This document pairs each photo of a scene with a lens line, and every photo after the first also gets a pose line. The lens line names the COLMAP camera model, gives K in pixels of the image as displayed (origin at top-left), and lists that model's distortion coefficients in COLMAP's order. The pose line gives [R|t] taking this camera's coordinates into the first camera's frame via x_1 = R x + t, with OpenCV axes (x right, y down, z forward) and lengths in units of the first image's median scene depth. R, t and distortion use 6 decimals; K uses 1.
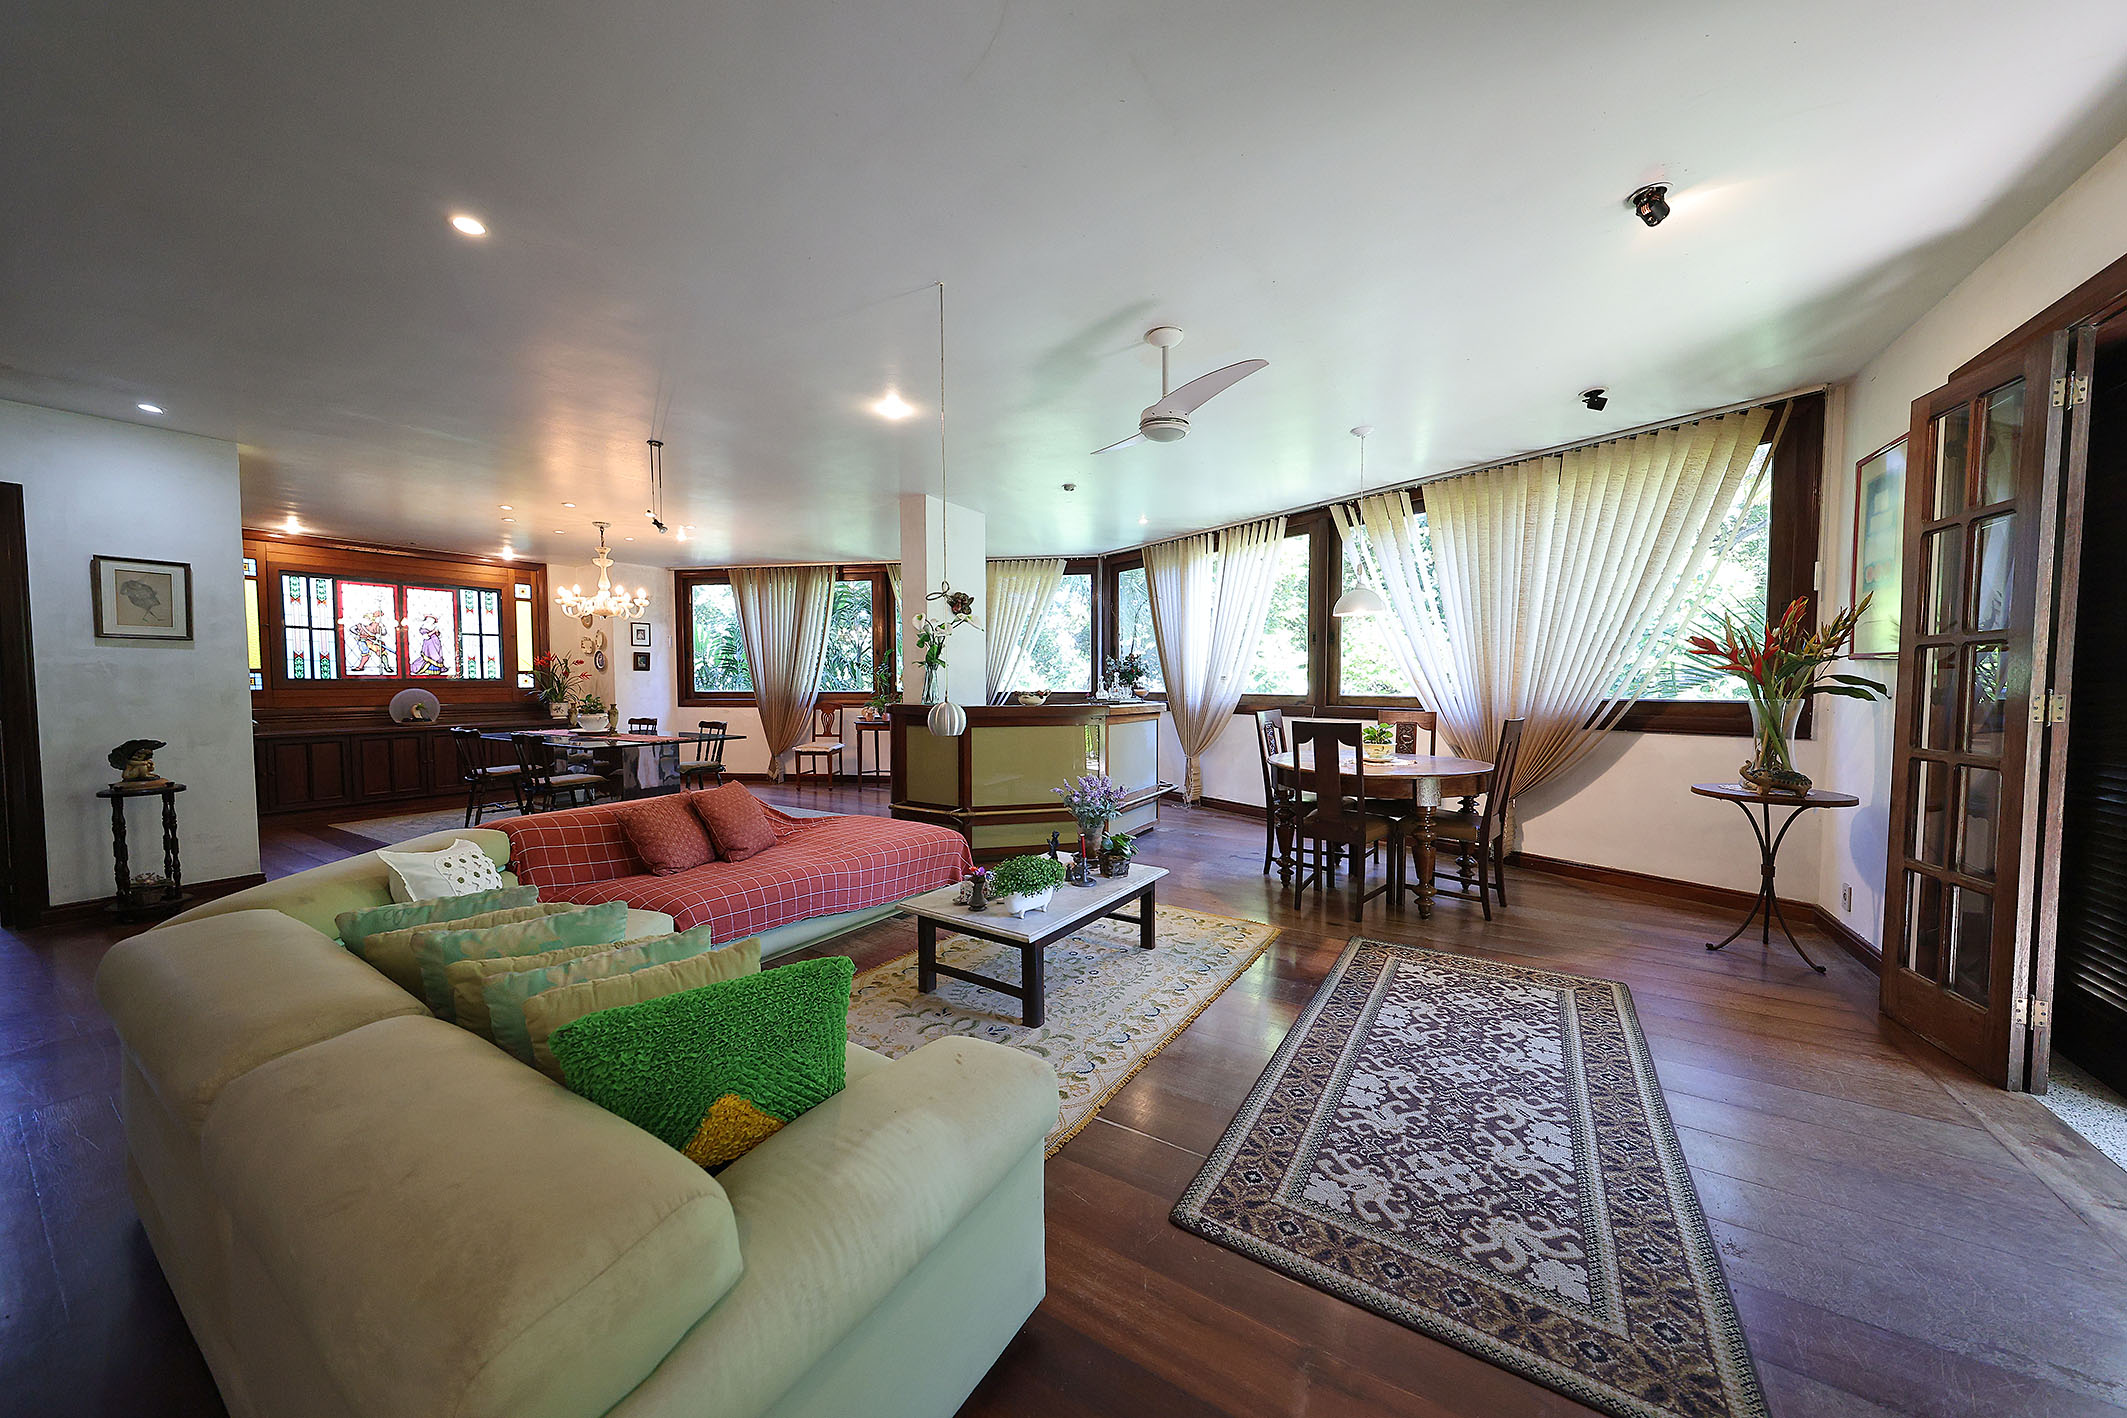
lens RADIAL K [[710.9, 0, 1047.7], [0, 710.9, 707.6], [0, 0, 1]] dist [0.006045, -0.000676]
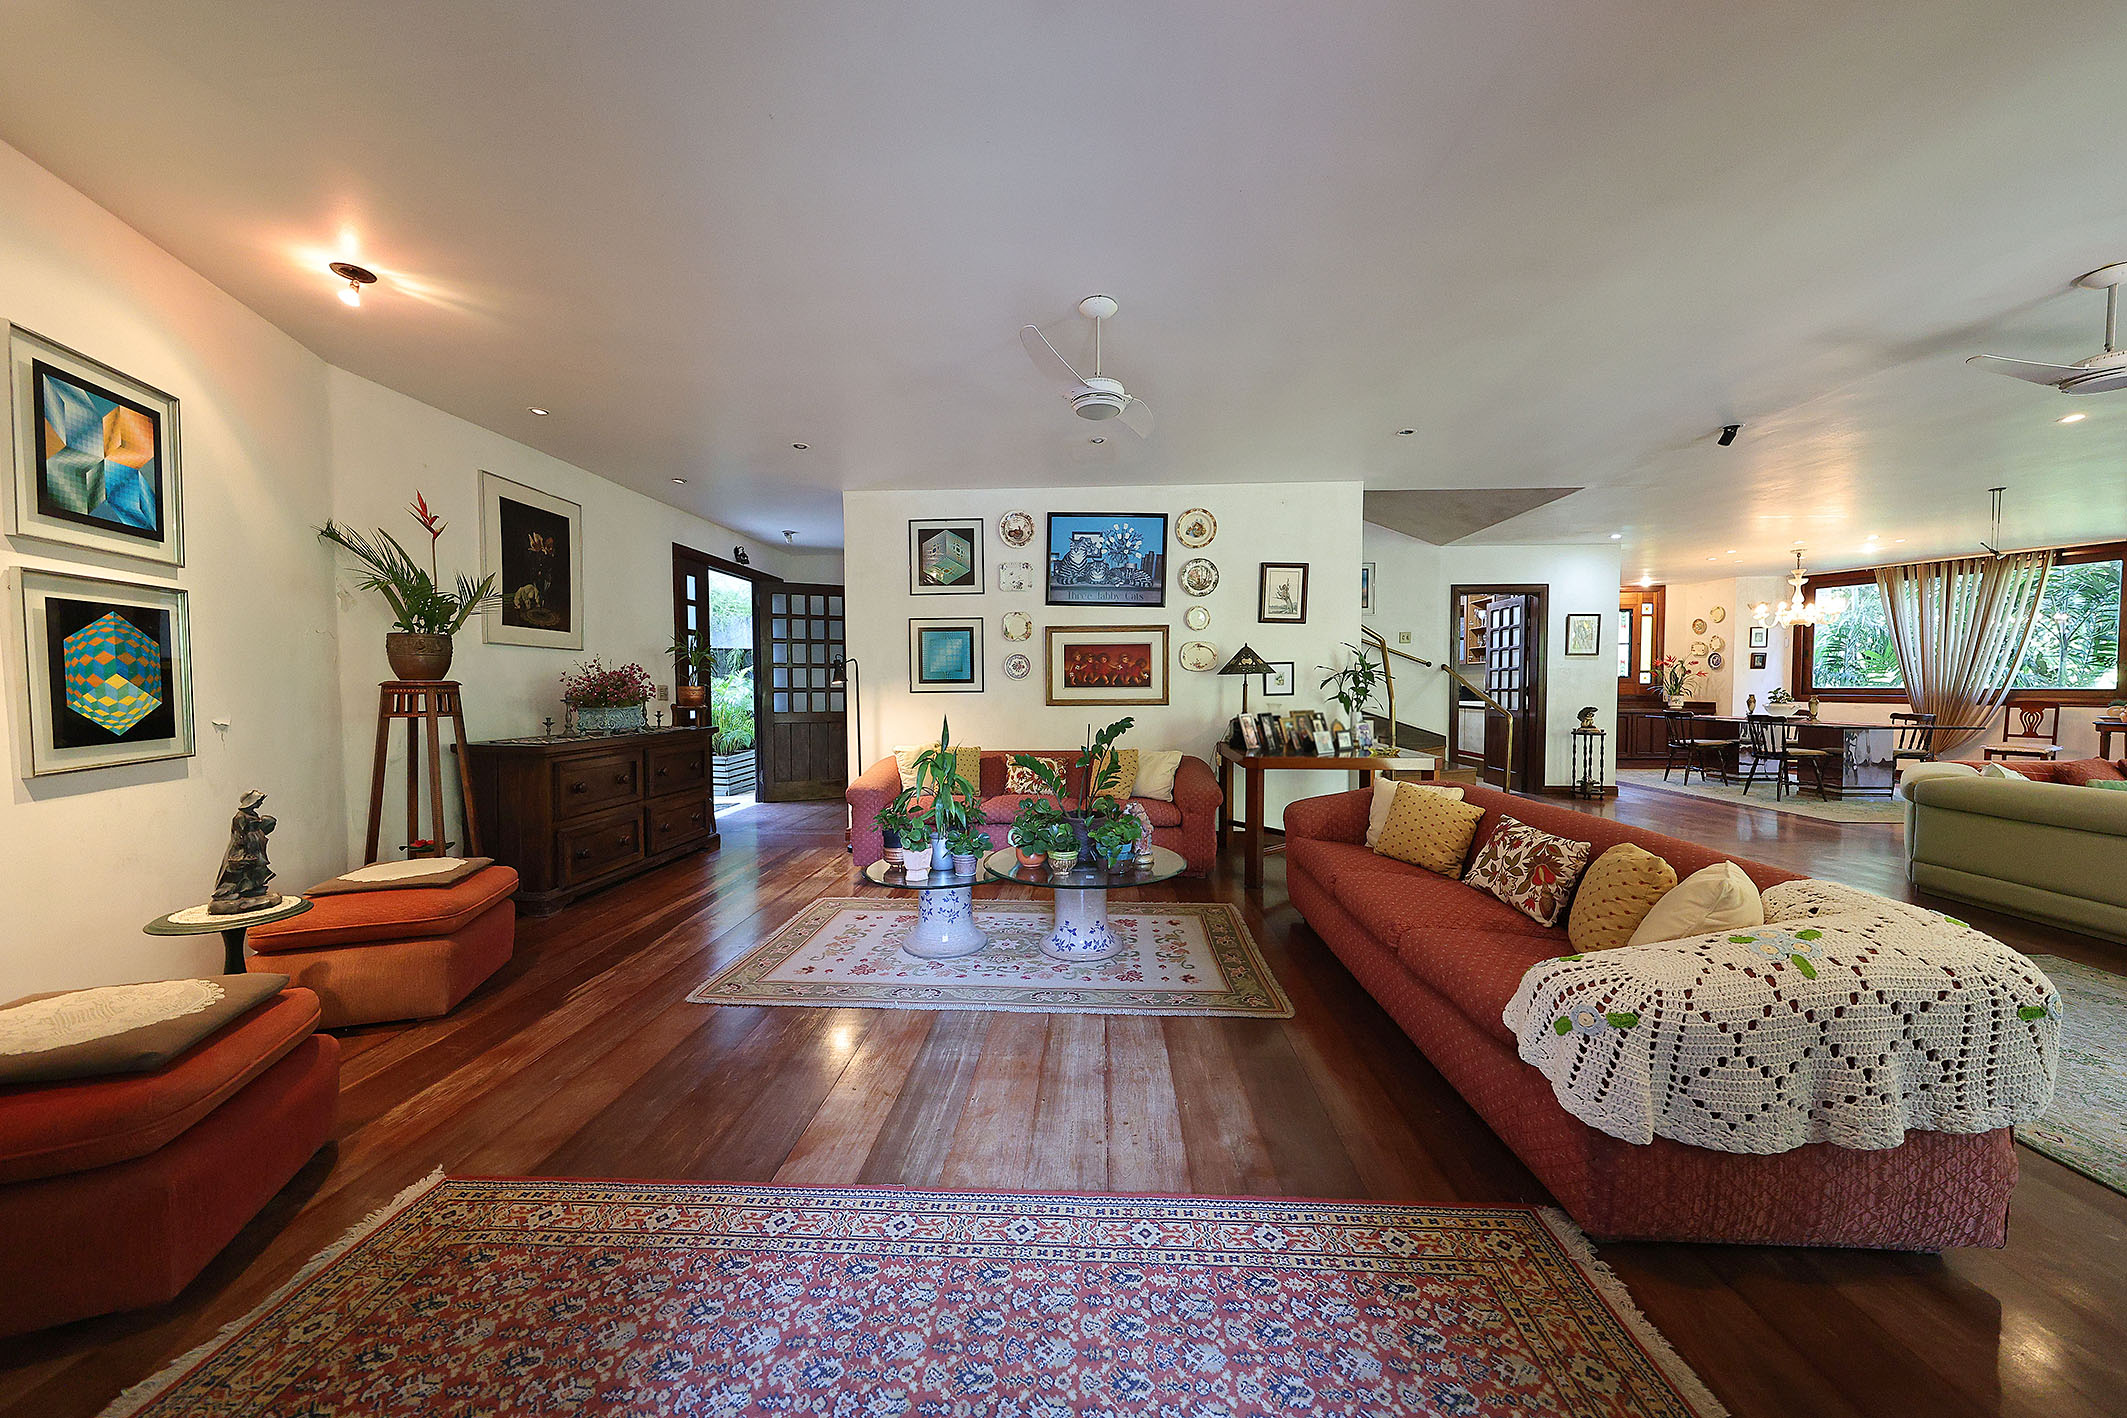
lens RADIAL K [[710.9, 0, 1086.1], [0, 710.9, 708.1], [0, 0, 1]] dist [0.006045, -0.000676]
pose [[0.510999, 0.032218, -0.858977, -0.156522], [-0.032065, 0.999316, 0.018406, 0.028741], [0.858983, 0.018138, 0.511683, -0.602758]]
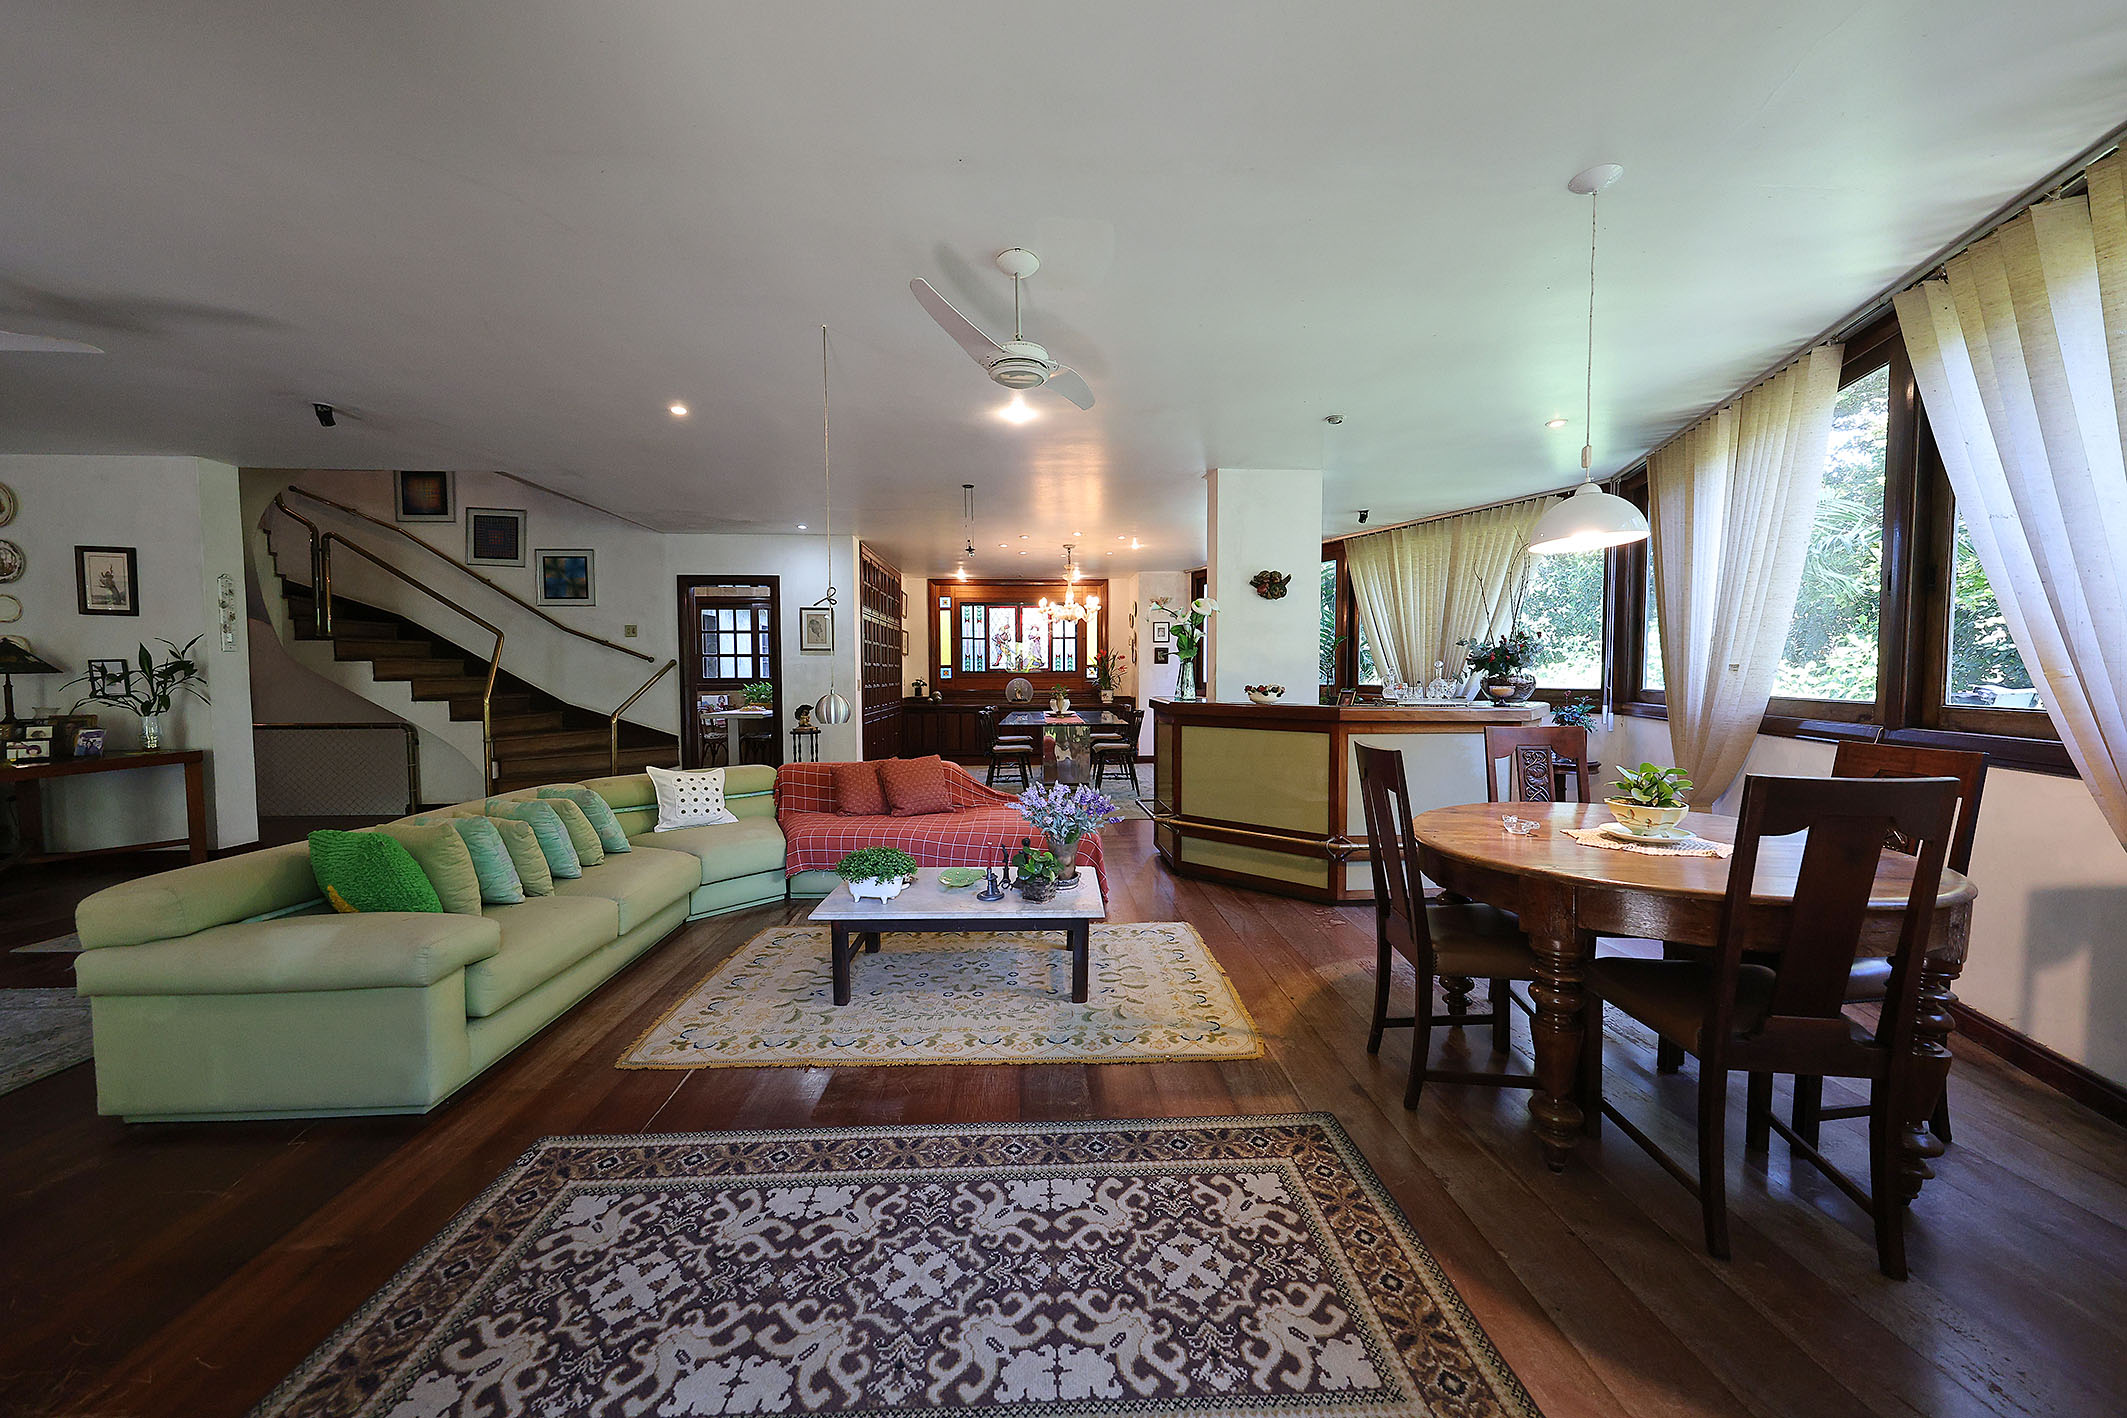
lens RADIAL K [[734.4, 0, 1065.8], [0, 734.4, 710.6], [0, 0, 1]] dist [0.001430, -0.000062]
pose [[0.588737, 0.042540, -0.807204, 0.348808], [-0.030389, 0.999073, 0.030488, -0.009503], [0.807753, 0.006581, 0.589484, 0.211009]]
